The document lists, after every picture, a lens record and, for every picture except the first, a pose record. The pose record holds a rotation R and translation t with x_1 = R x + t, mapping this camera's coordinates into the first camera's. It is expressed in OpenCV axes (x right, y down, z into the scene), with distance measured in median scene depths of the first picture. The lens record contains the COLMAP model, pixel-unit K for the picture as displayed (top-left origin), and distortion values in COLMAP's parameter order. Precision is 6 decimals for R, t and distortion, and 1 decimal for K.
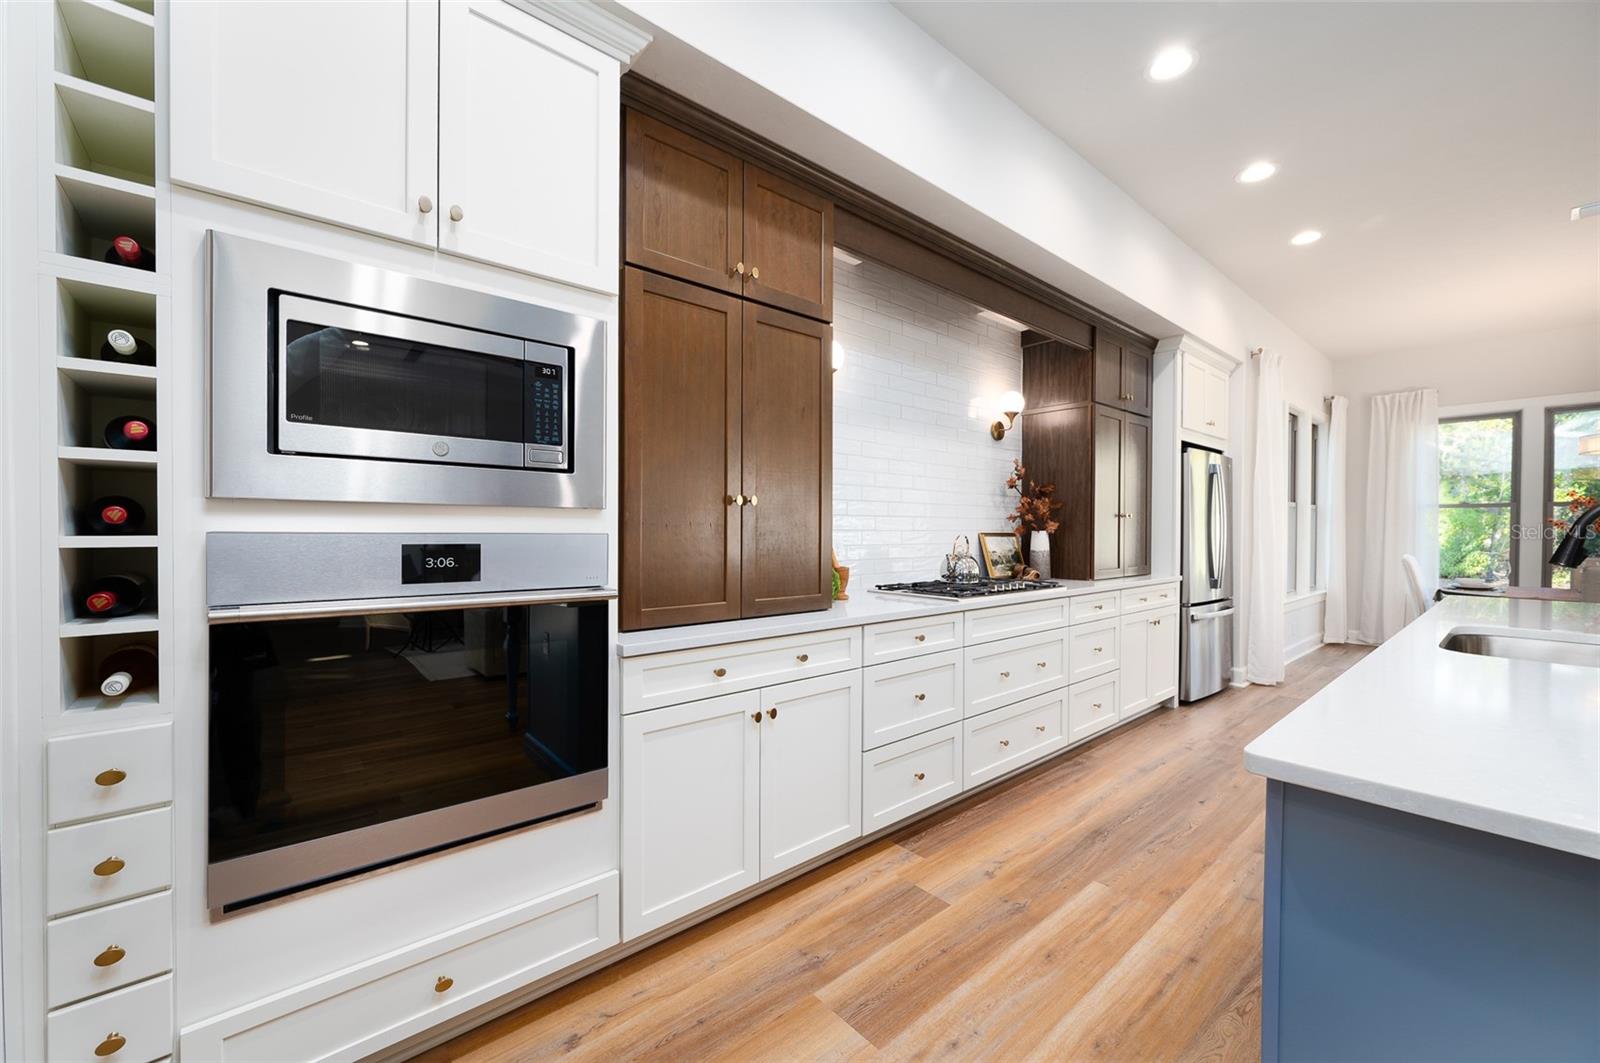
lens RADIAL K [[630.3, 0, 804.5], [0, 630.3, 536.0], [0, 0, 1]] dist [0.001576, -0.000649]
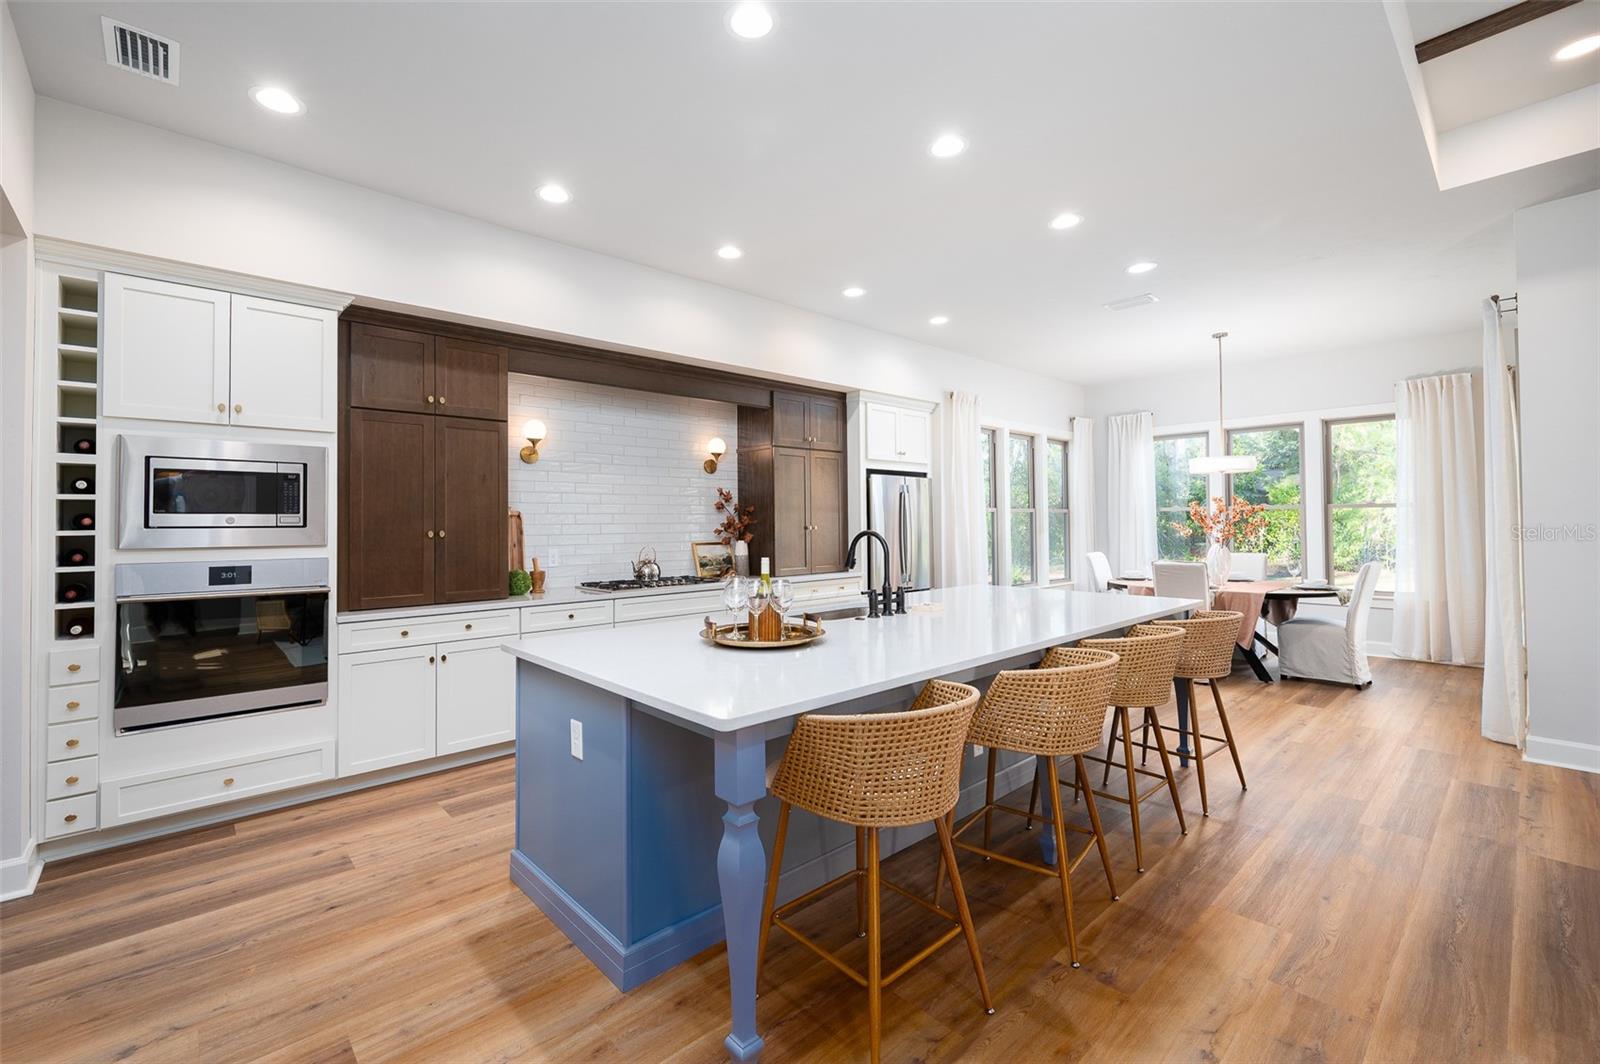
lens RADIAL K [[680.4, 0, 769.5], [0, 680.4, 508.8], [0, 0, 1]] dist [0.003363, -0.001520]
pose [[0.999721, -0.015519, 0.017807, 1.096955], [0.016123, 0.999282, -0.034298, -0.066831], [-0.017262, 0.034576, 0.999253, -1.205903]]
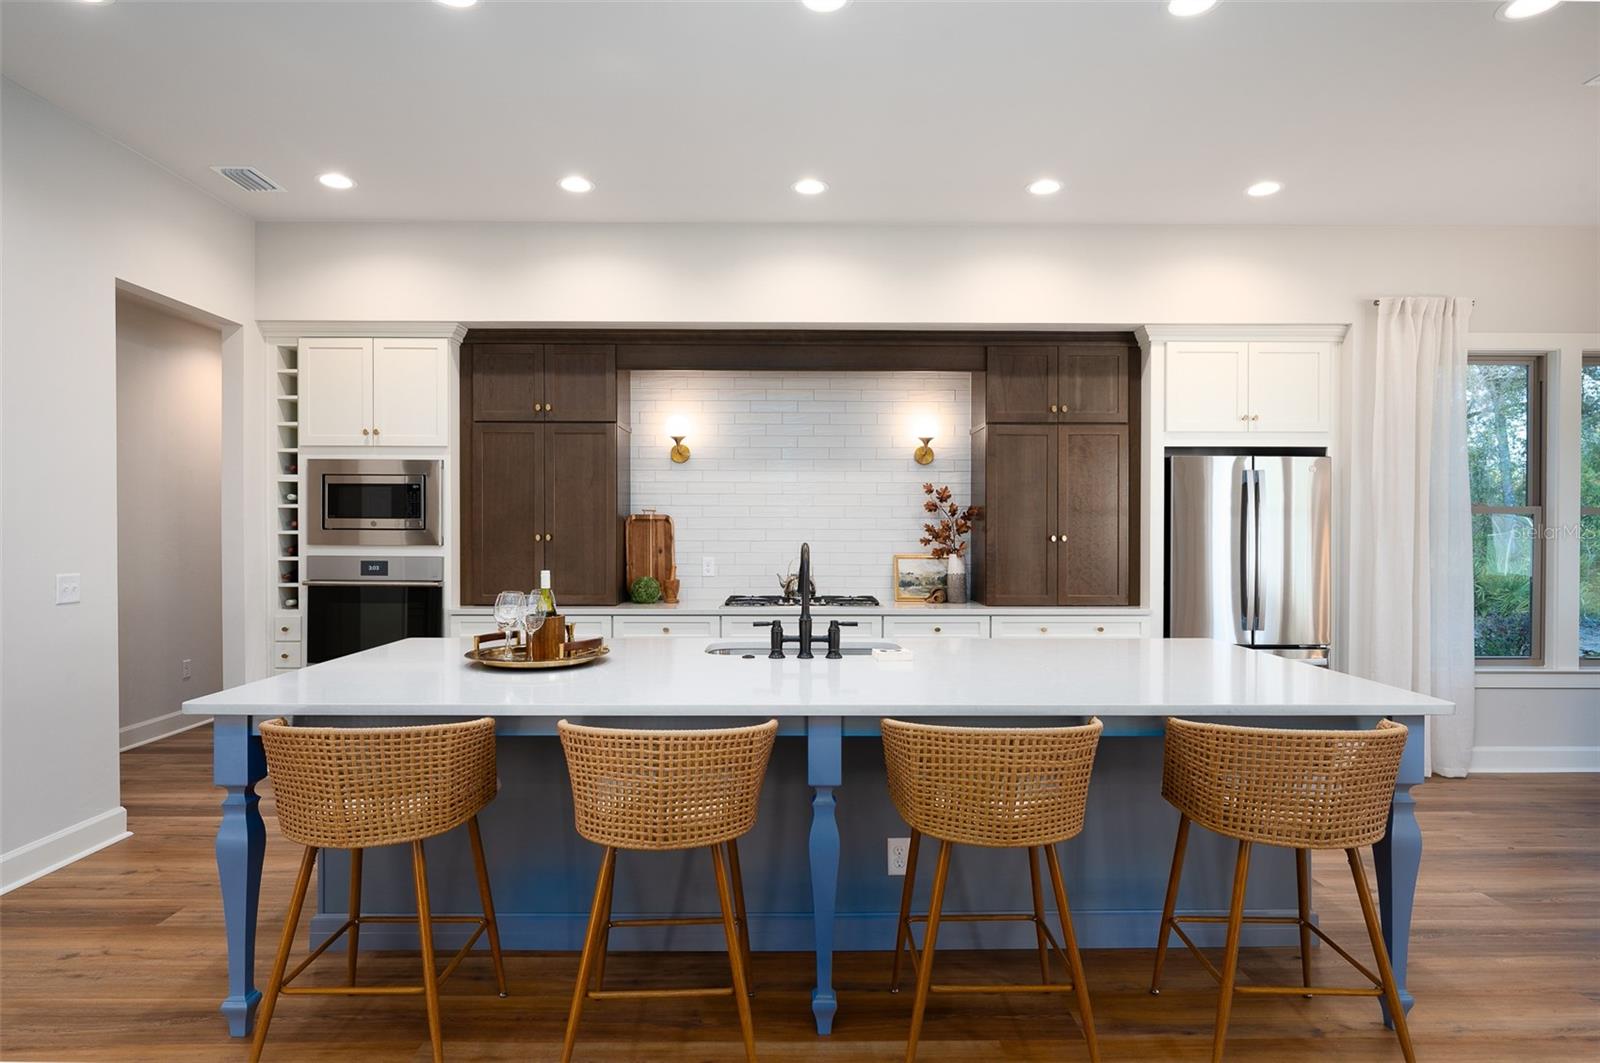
lens RADIAL K [[884.2, 0, 801.4], [0, 884.2, 541.2], [0, 0, 1]] dist [-0.006171, -0.002936]
pose [[0.770275, 0.004503, -0.637696, 2.887776], [-0.005411, 0.999985, 0.000525, -0.073298], [0.637689, 0.003046, 0.770288, -0.622362]]
